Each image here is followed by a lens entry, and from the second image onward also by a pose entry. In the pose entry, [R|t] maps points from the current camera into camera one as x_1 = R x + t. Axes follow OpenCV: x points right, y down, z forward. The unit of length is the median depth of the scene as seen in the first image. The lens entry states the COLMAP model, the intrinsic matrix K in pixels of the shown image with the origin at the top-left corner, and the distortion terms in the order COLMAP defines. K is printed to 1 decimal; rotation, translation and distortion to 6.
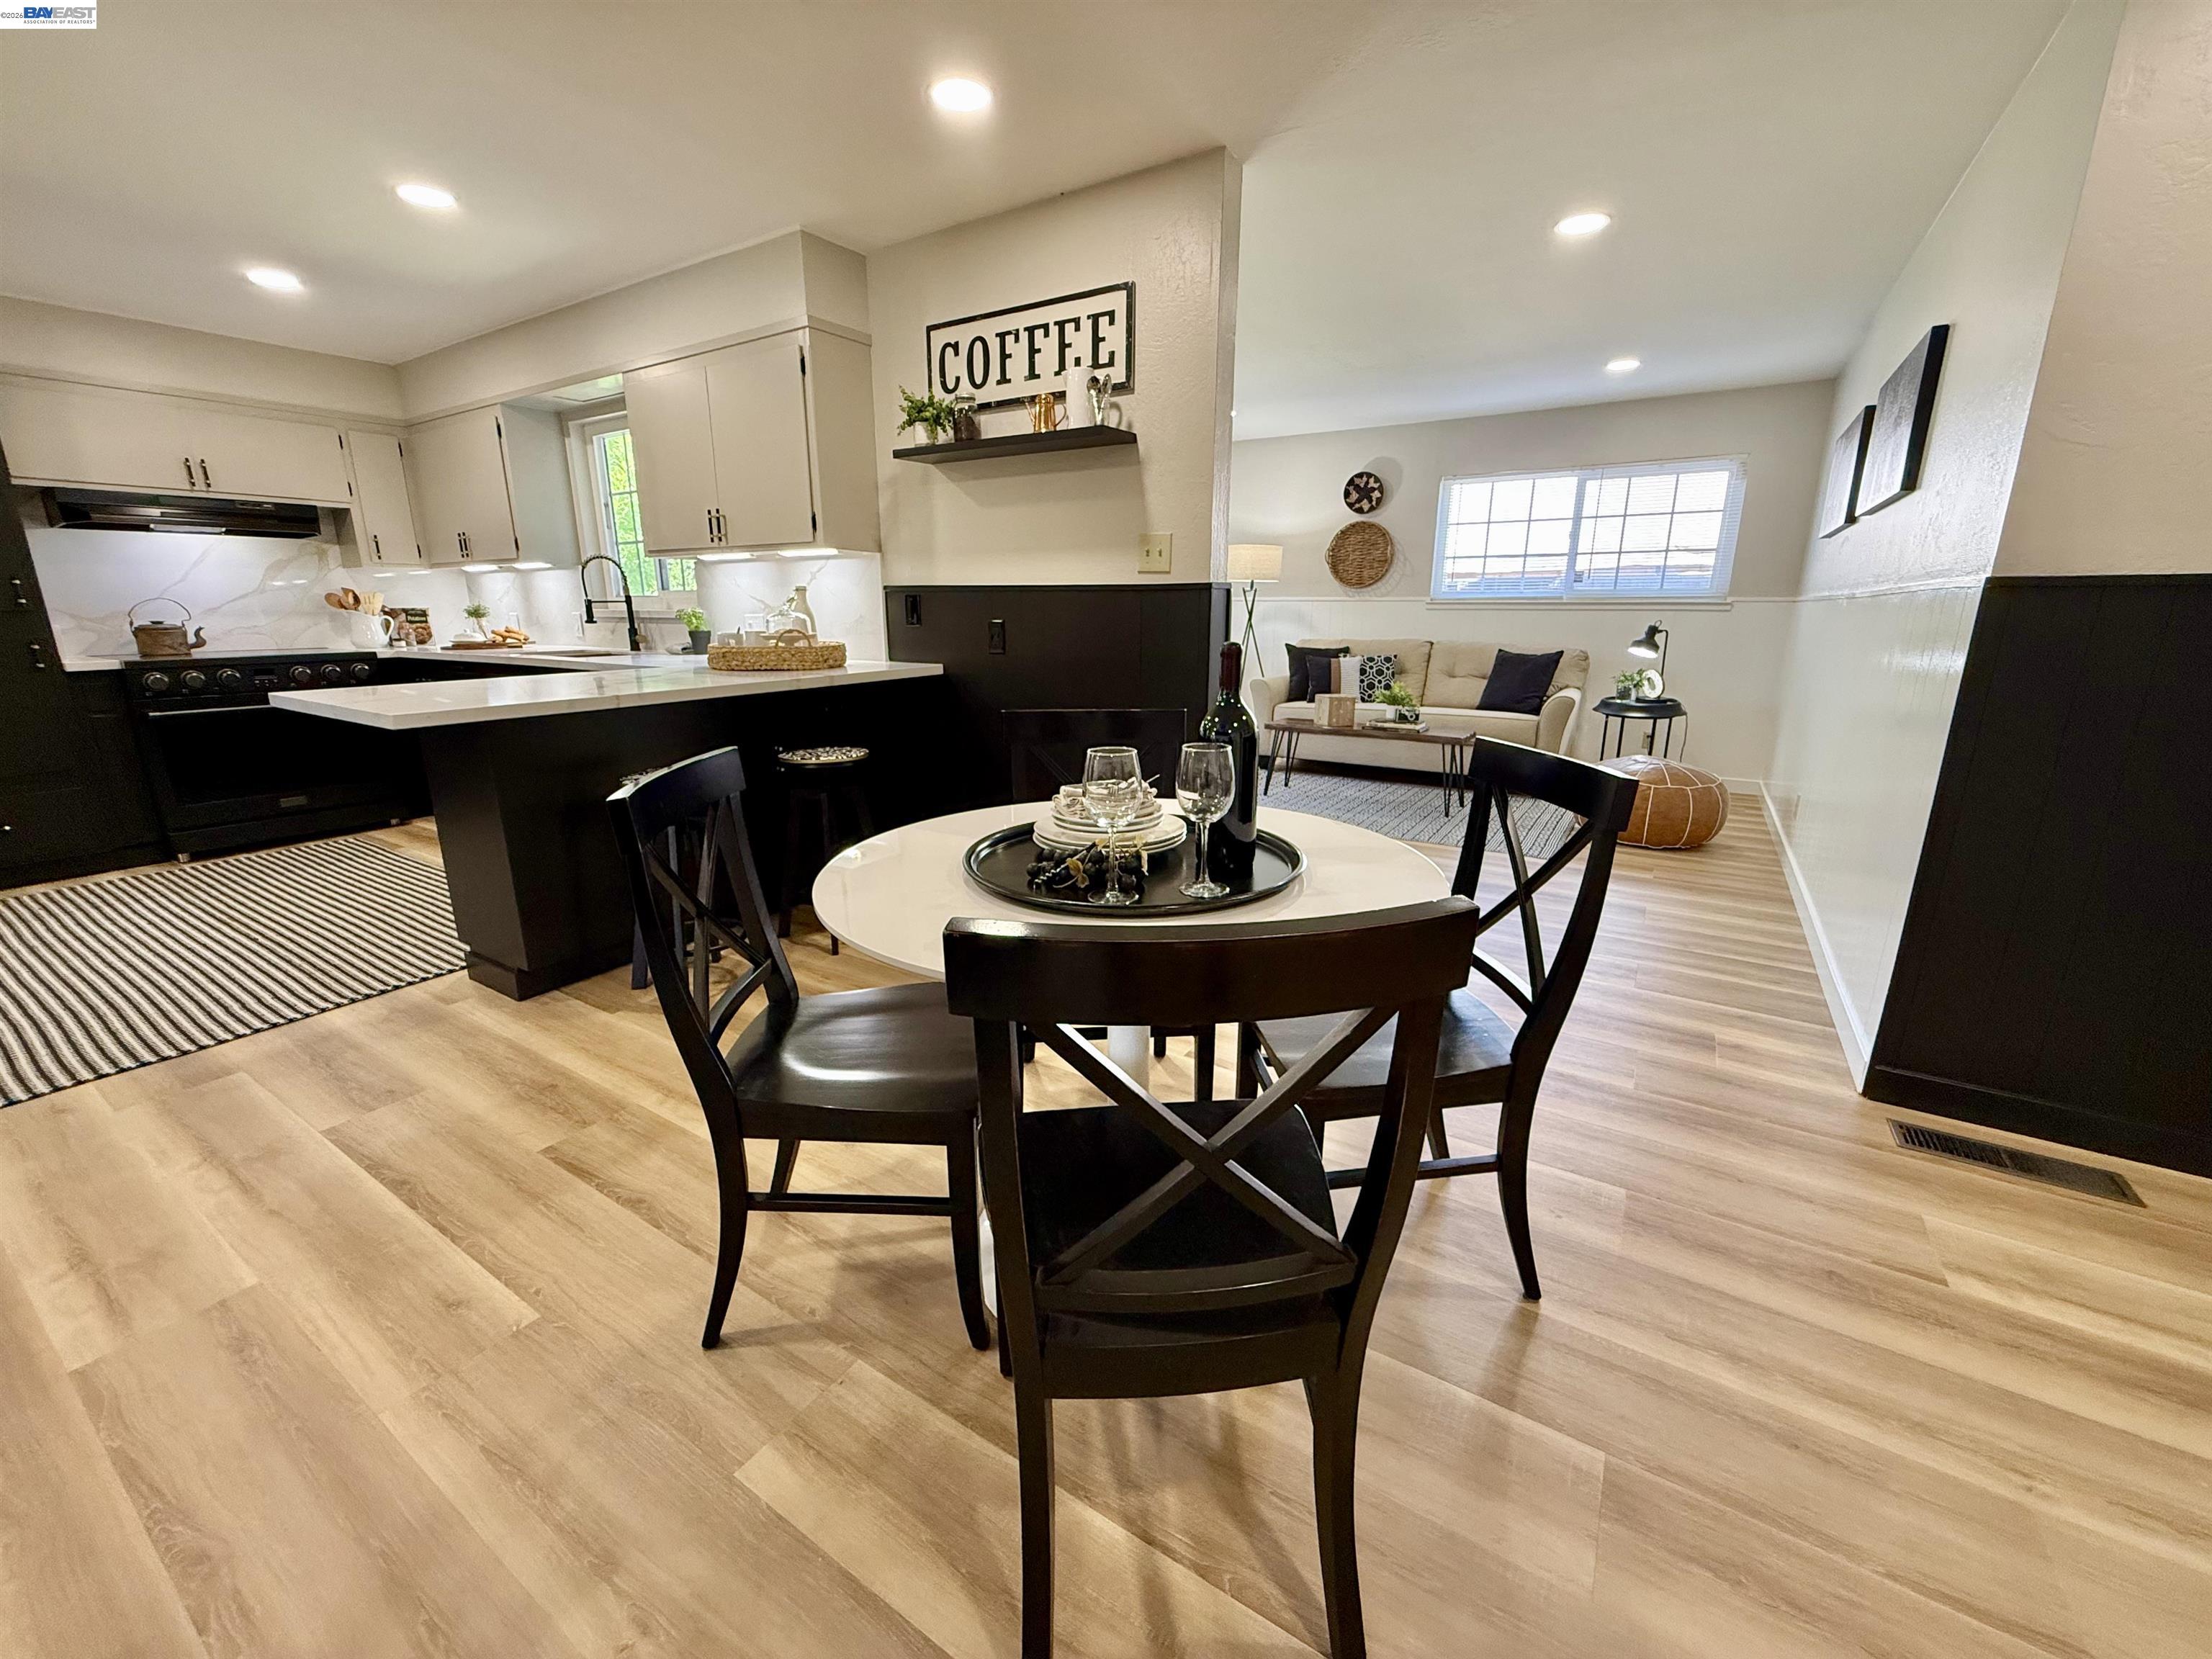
lens RADIAL K [[879.9, 0, 1103.6], [0, 879.9, 830.2], [0, 0, 1]] dist [-0.001351, 0.000347]
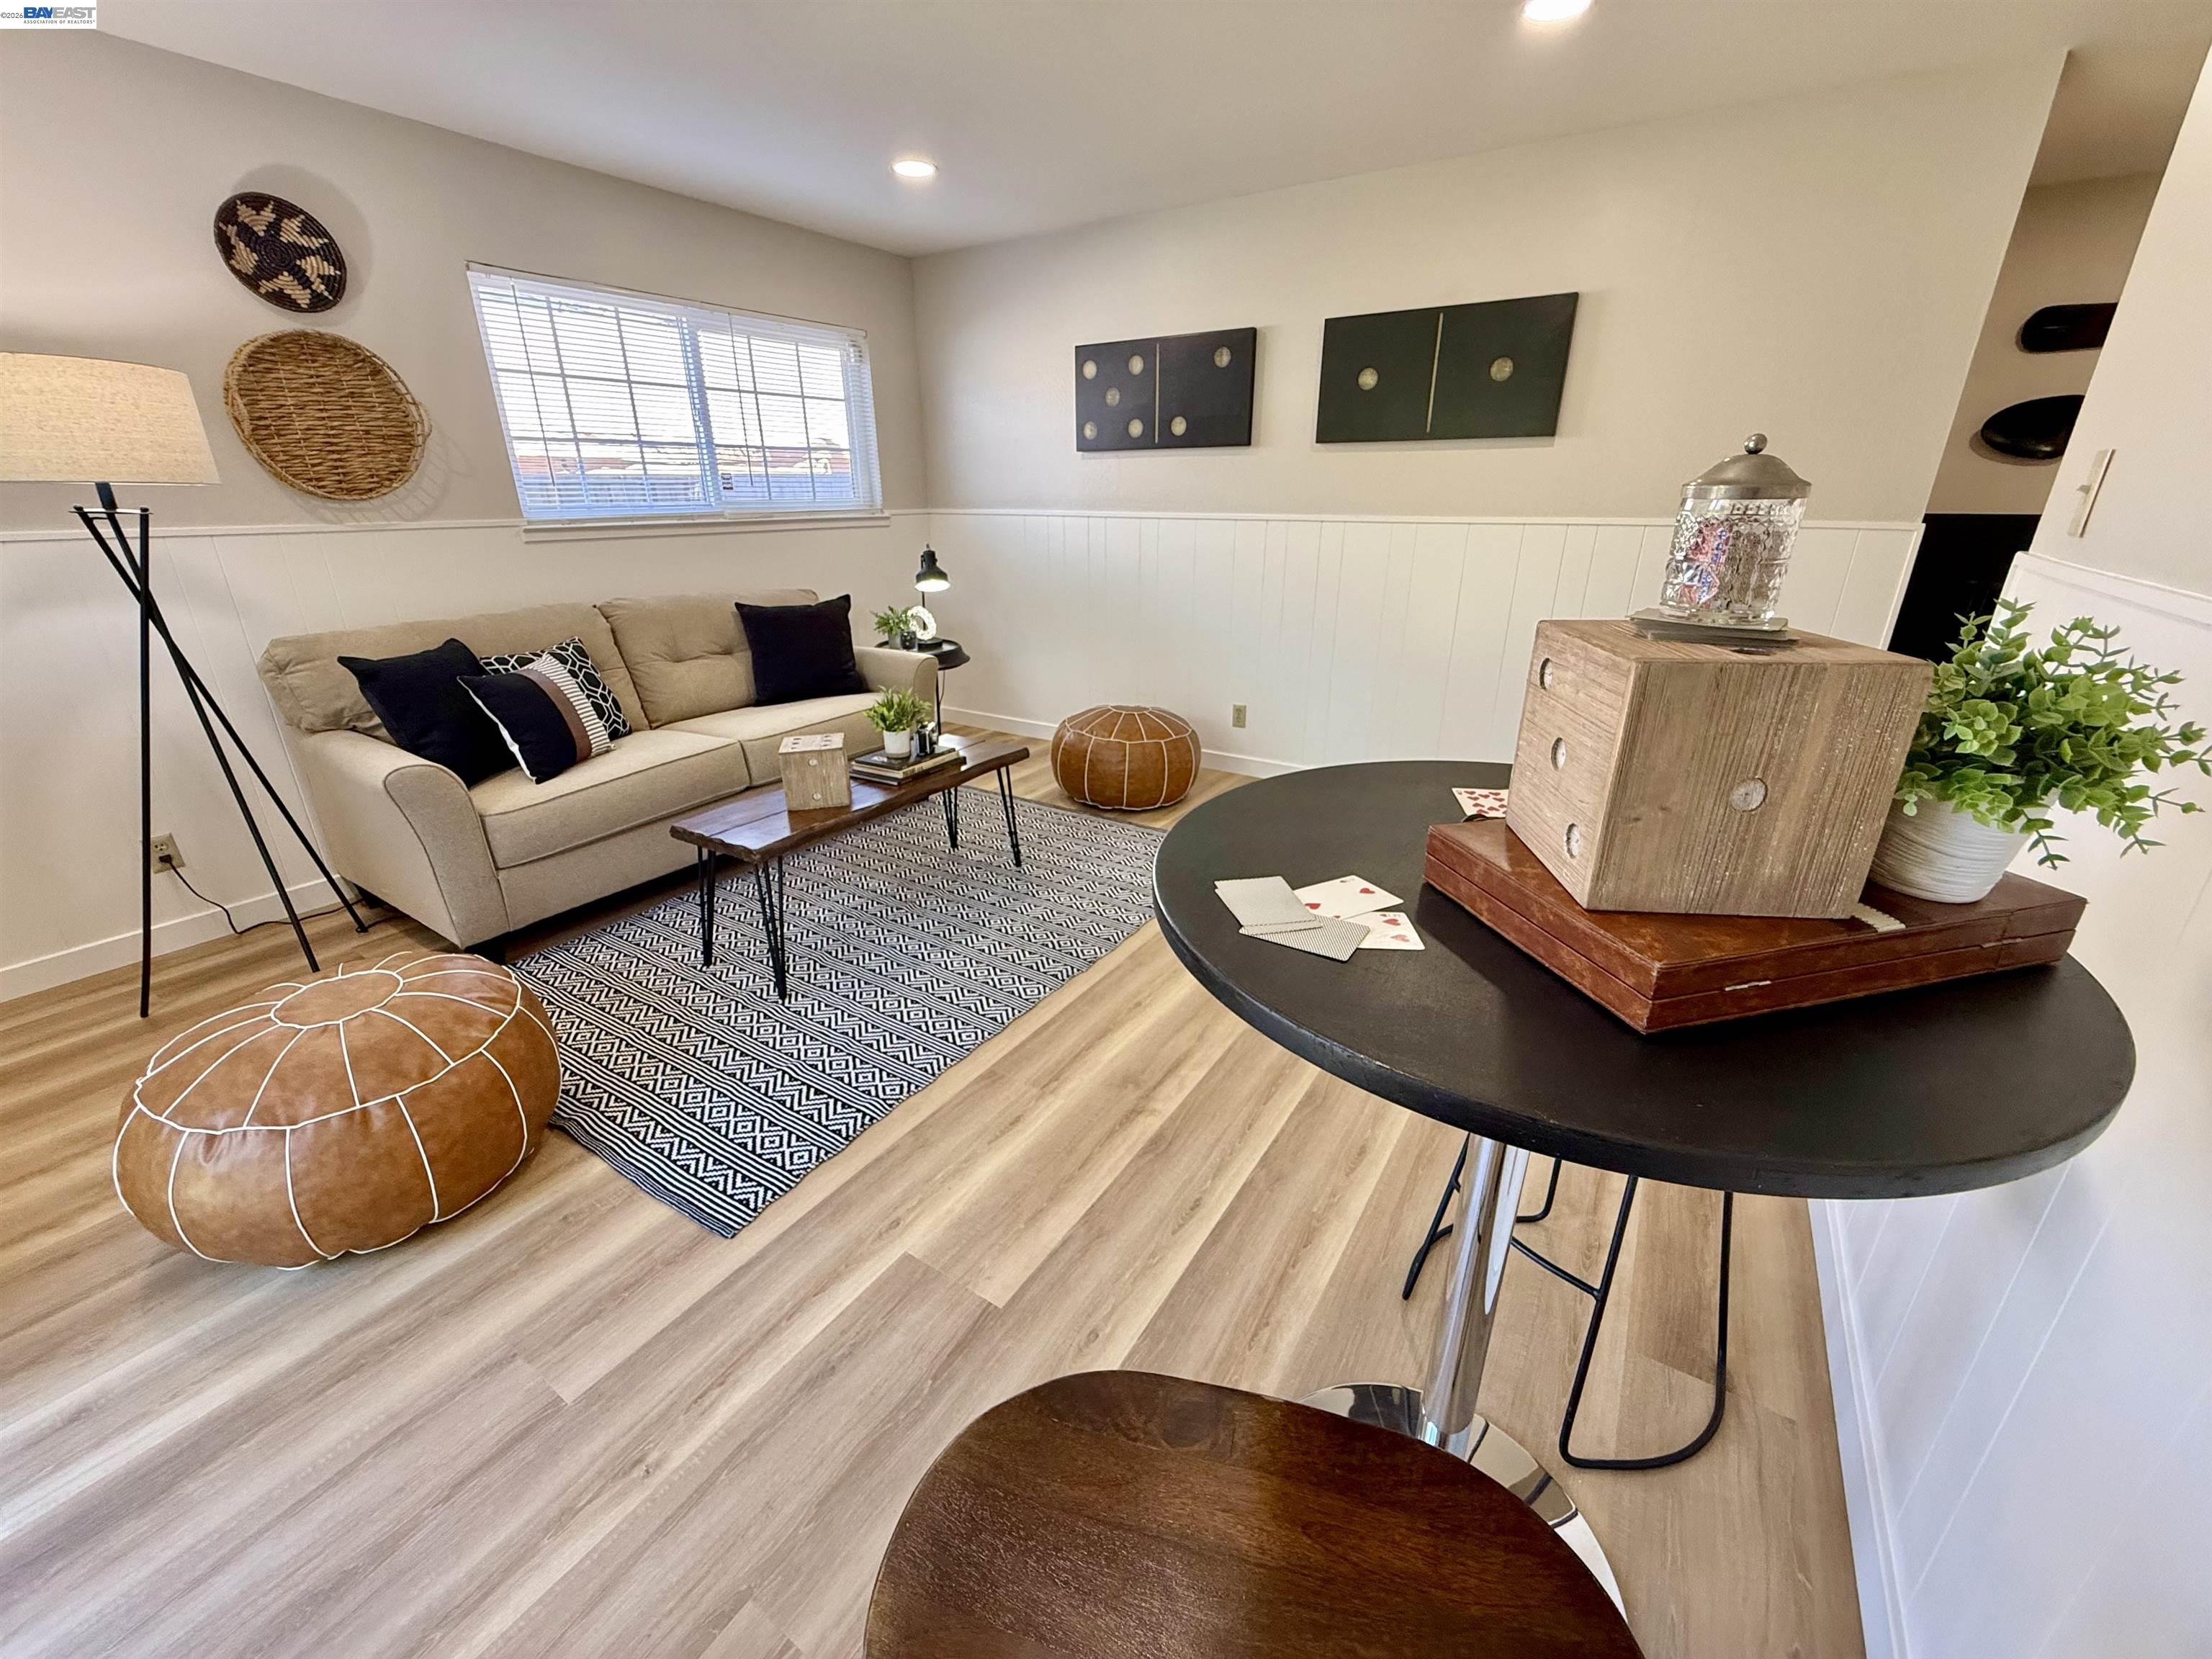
lens RADIAL K [[880.9, 0, 1104.6], [0, 880.9, 830.6], [0, 0, 1]] dist [-0.000376, -0.000225]
pose [[0.006287, -0.363452, 0.931592, -0.286453], [0.249862, 0.902631, 0.350466, -0.335888], [-0.968261, 0.230566, 0.096488, 1.139720]]
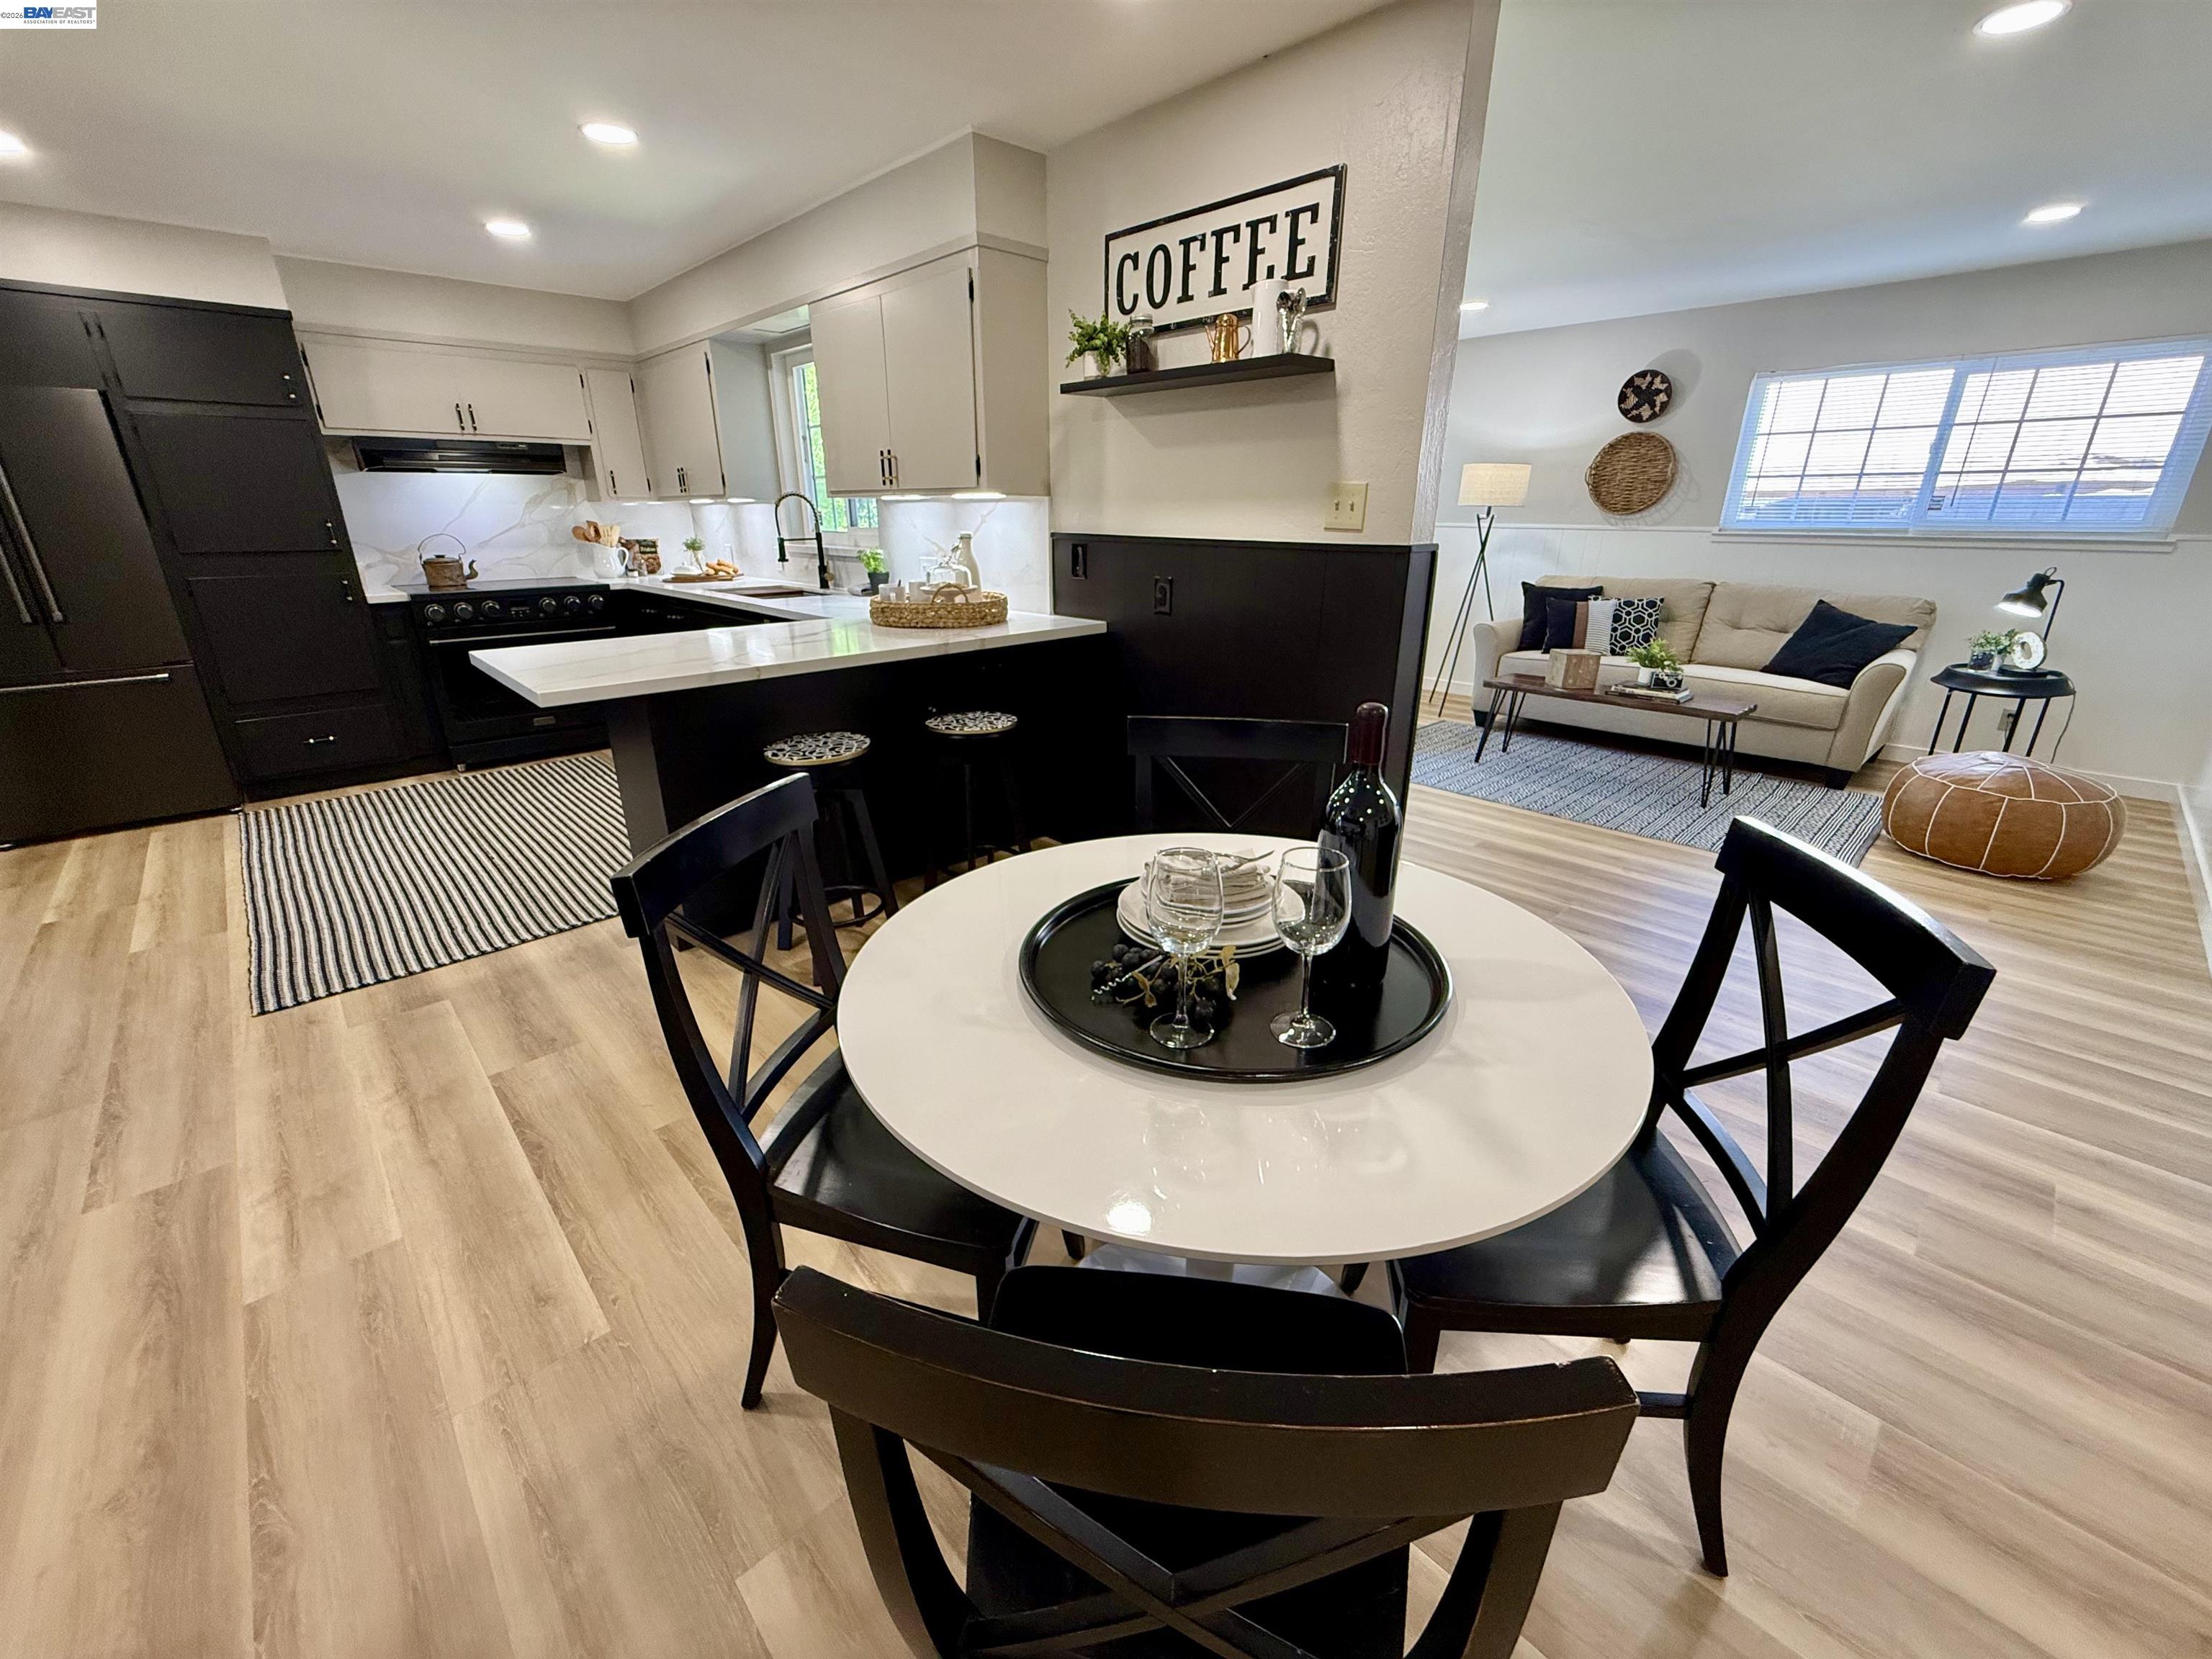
lens RADIAL K [[880.9, 0, 1104.6], [0, 880.9, 830.6], [0, 0, 1]] dist [-0.000376, -0.000225]
pose [[0.971188, 0.081605, -0.223906, 0.036959], [-0.058839, 0.992566, 0.106536, -0.063968], [0.230935, -0.090292, 0.968770, 0.078018]]
